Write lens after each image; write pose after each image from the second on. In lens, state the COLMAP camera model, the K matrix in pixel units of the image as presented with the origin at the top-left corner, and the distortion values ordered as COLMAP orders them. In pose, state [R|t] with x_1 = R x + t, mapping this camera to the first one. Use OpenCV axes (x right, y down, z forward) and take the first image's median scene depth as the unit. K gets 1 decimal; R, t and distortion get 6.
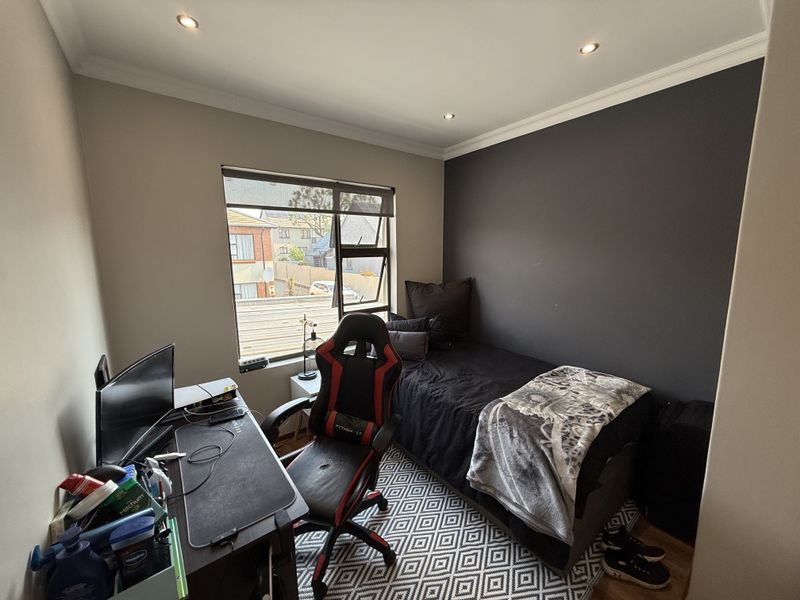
lens RADIAL K [[321.5, 0, 404.2], [0, 321.5, 304.6], [0, 0, 1]] dist [-0.002013, 0.000461]
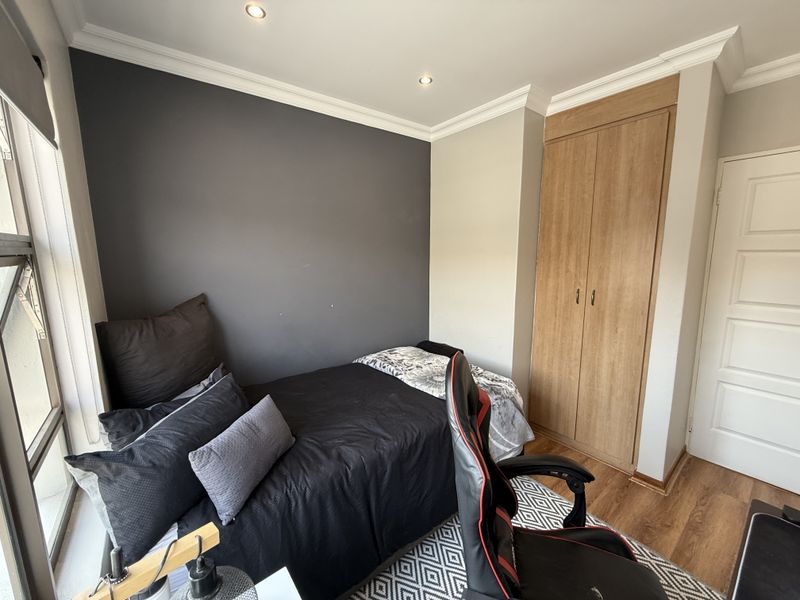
lens RADIAL K [[321.5, 0, 404.1], [0, 321.5, 297.7], [0, 0, 1]] dist [-0.002013, 0.000461]
pose [[-0.032421, -0.139057, 0.989753, -0.573538], [0.162955, 0.976288, 0.142503, -0.146808], [-0.986101, 0.165906, -0.008992, 0.930175]]
